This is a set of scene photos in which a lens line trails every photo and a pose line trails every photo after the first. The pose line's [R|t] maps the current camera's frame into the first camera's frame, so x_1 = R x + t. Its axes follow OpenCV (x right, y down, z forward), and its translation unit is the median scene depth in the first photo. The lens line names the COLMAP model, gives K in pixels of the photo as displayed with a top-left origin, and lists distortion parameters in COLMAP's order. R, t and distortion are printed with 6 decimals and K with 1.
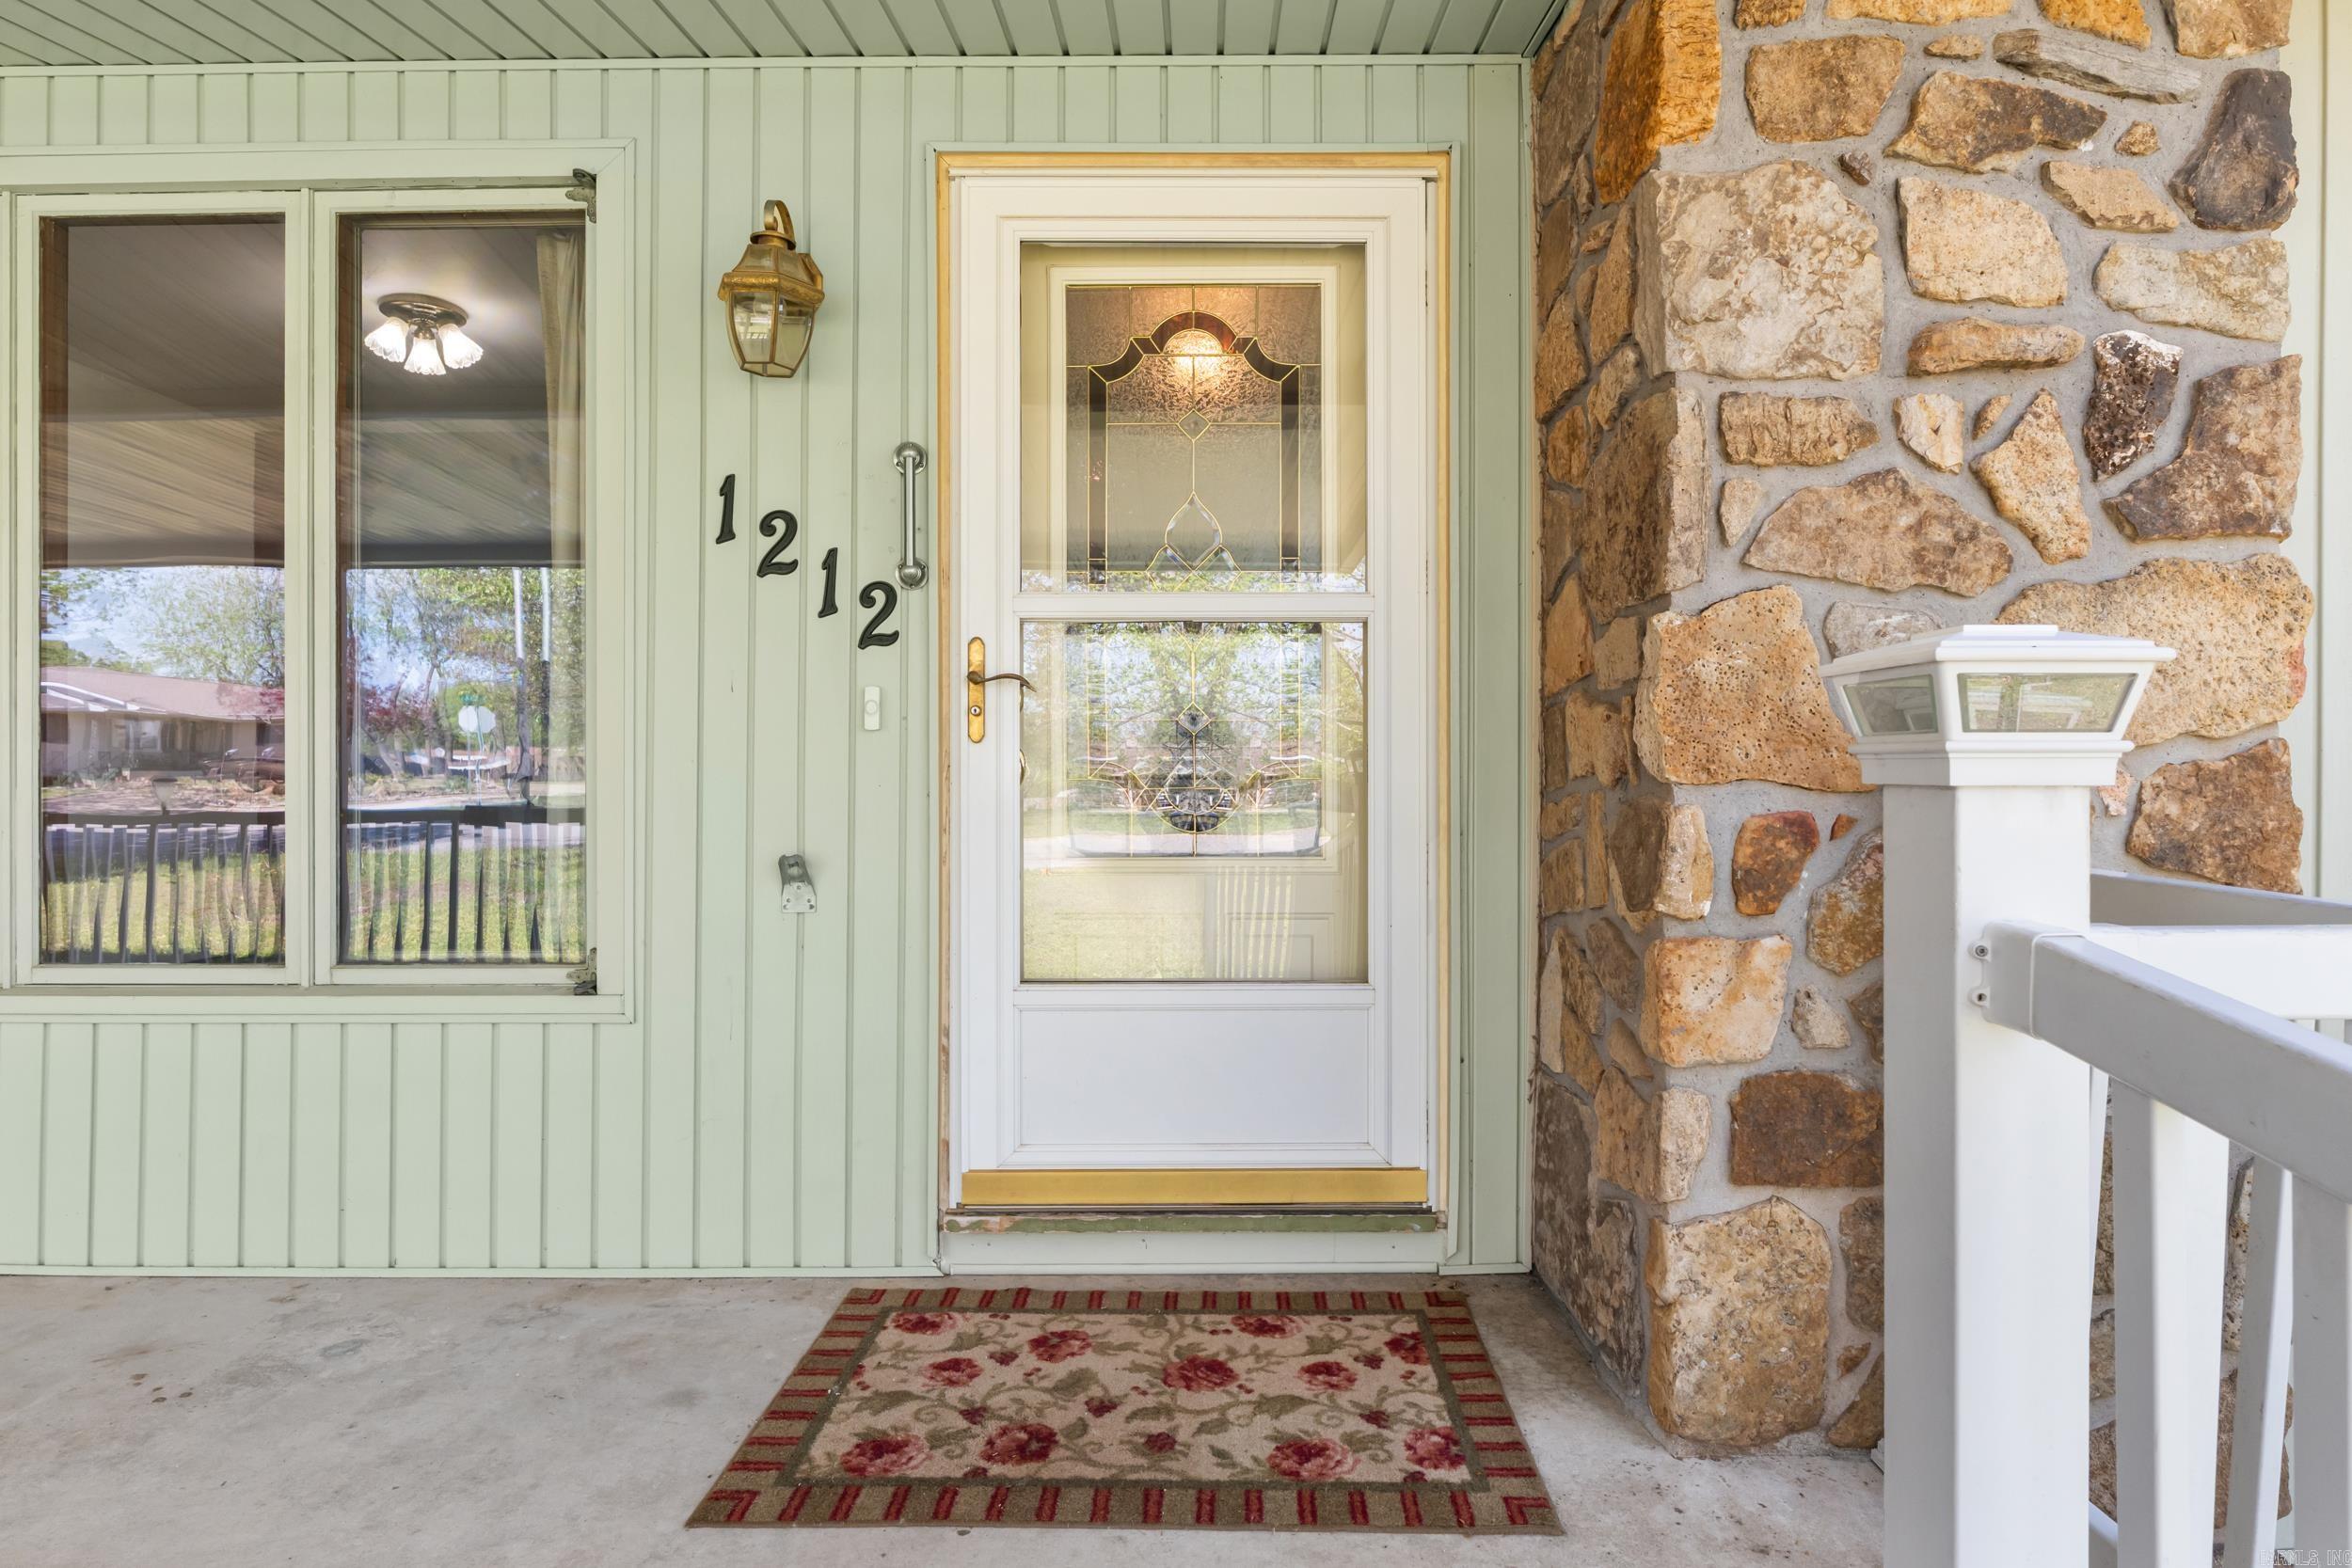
lens RADIAL K [[1297.7, 0, 1173.0], [0, 1297.7, 772.1], [0, 0, 1]] dist [-0.002666, 0.000698]
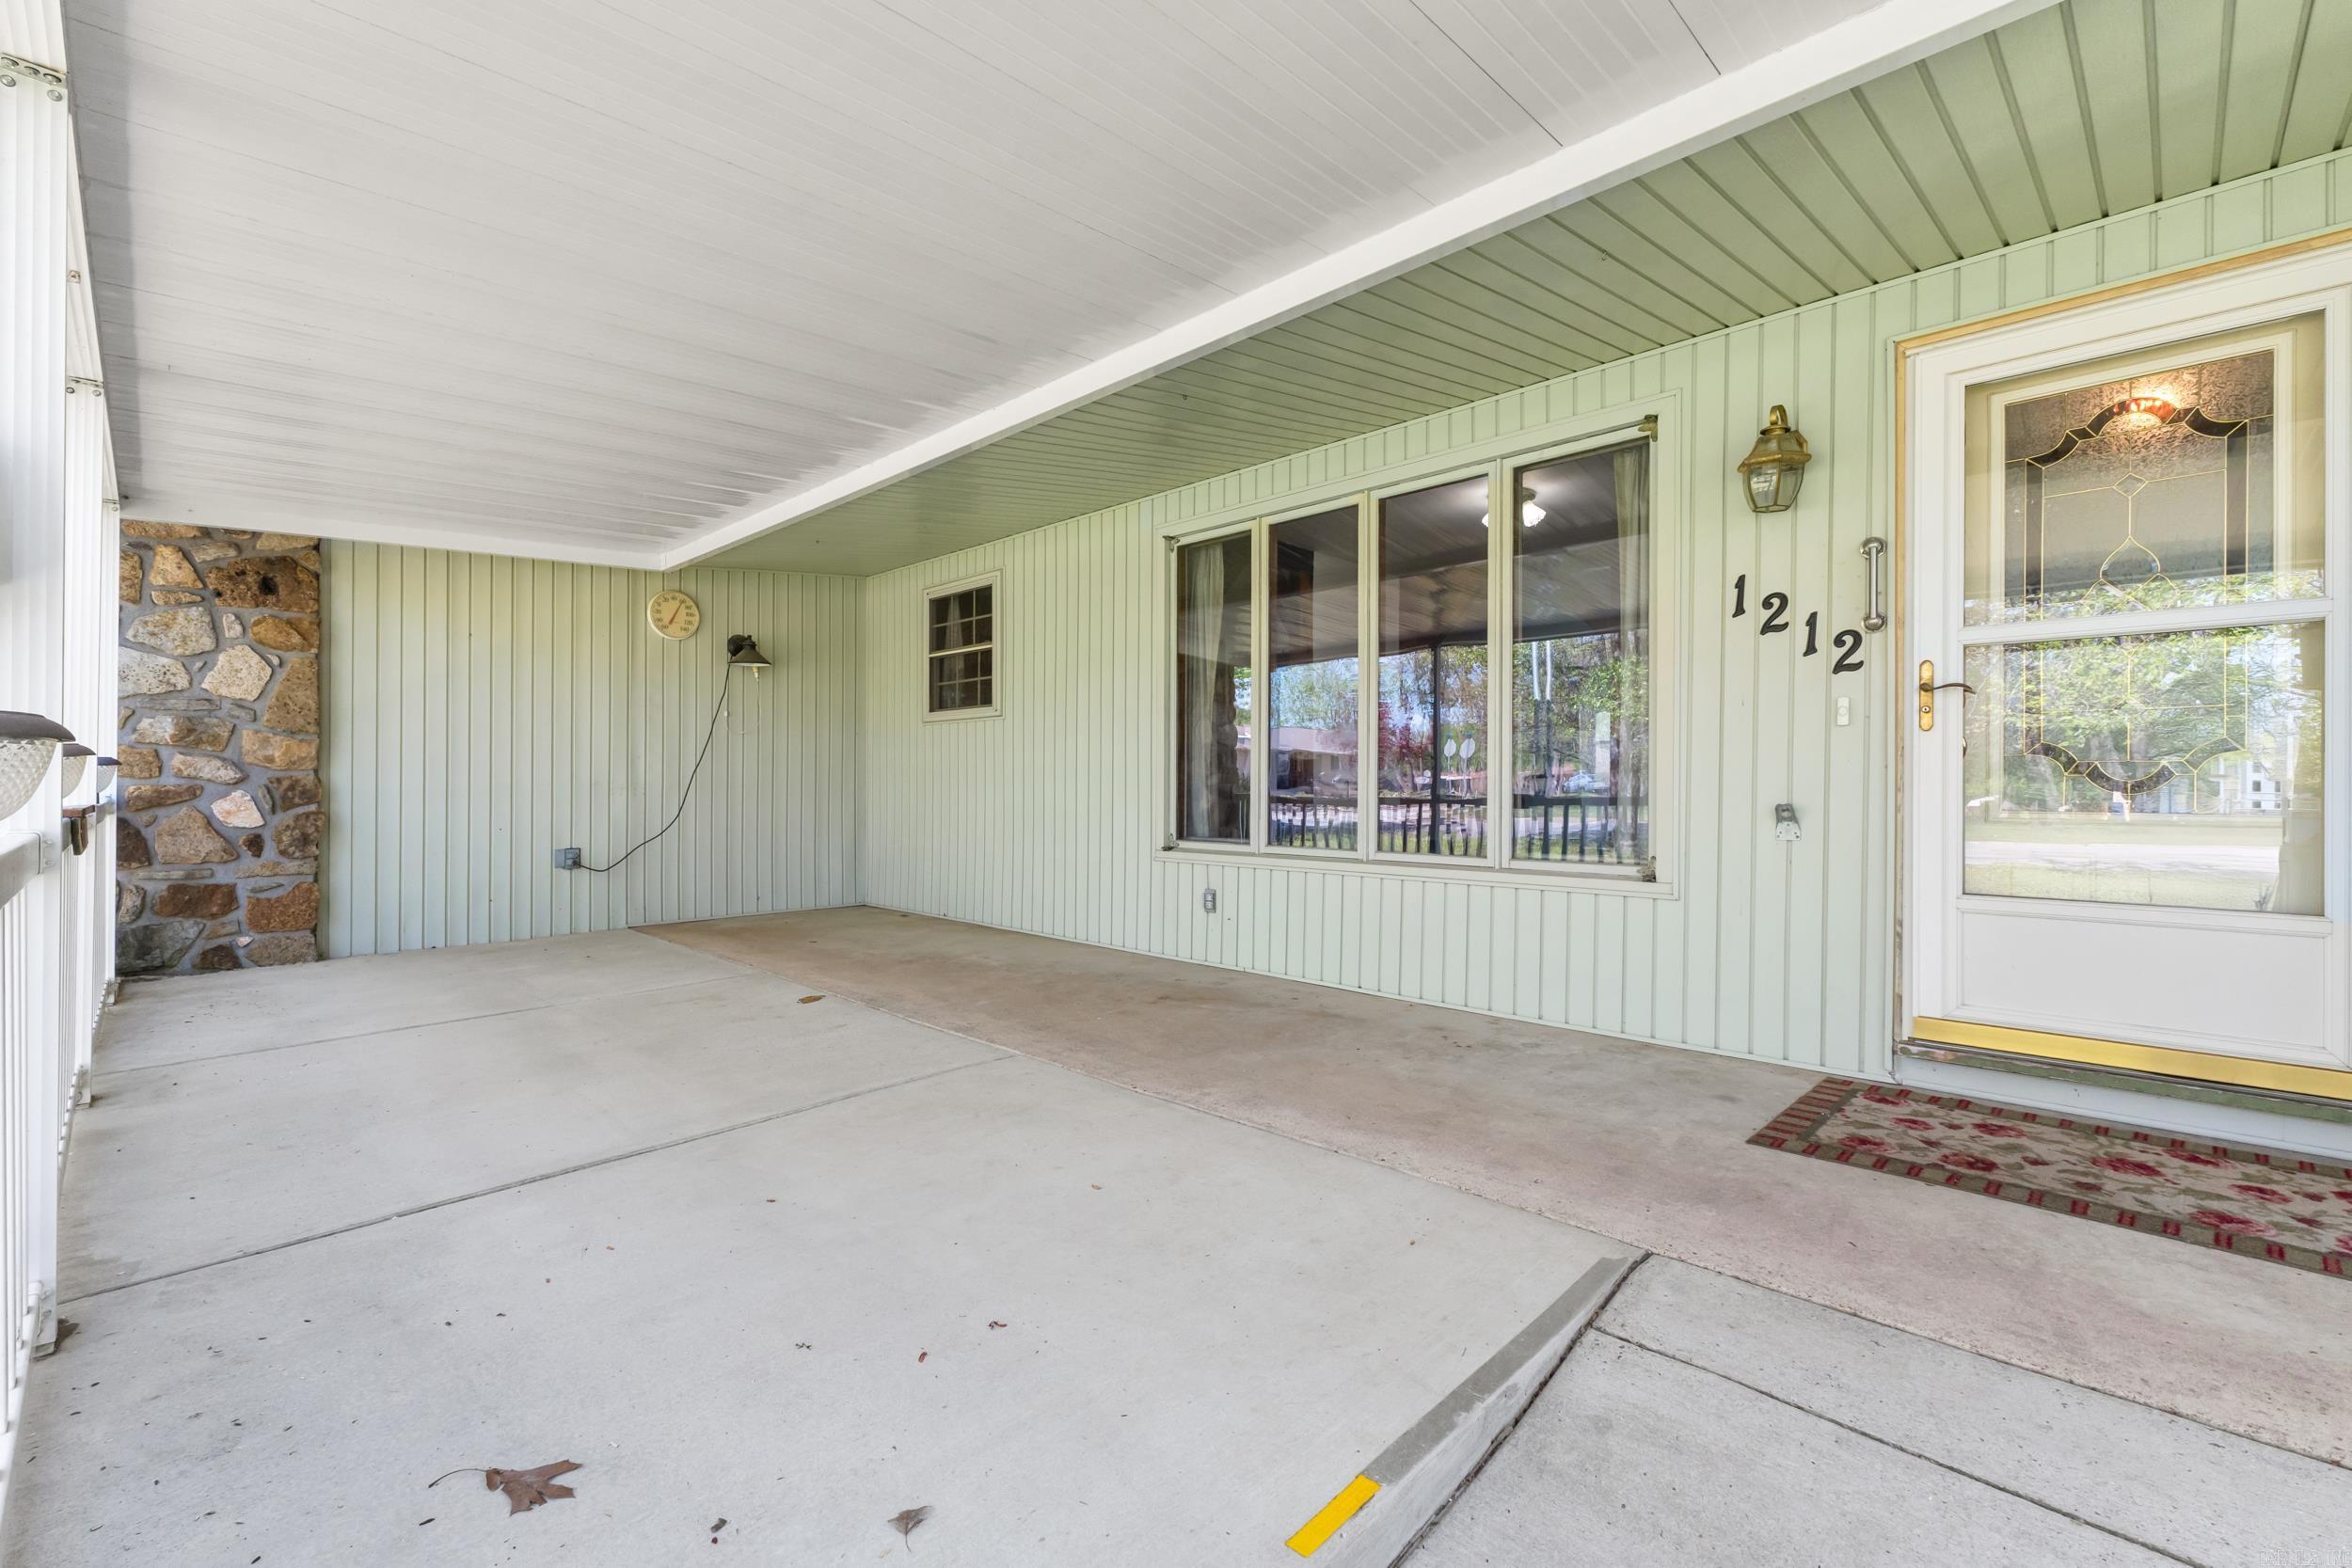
lens RADIAL K [[990.7, 0, 1183.2], [0, 990.7, 786.2], [0, 0, 1]] dist [0.002855, -0.000360]
pose [[0.723005, 0.003295, -0.690835, 0.019638], [-0.002959, 0.999994, 0.001672, 0.041722], [0.690837, 0.000835, 0.723010, -0.418830]]
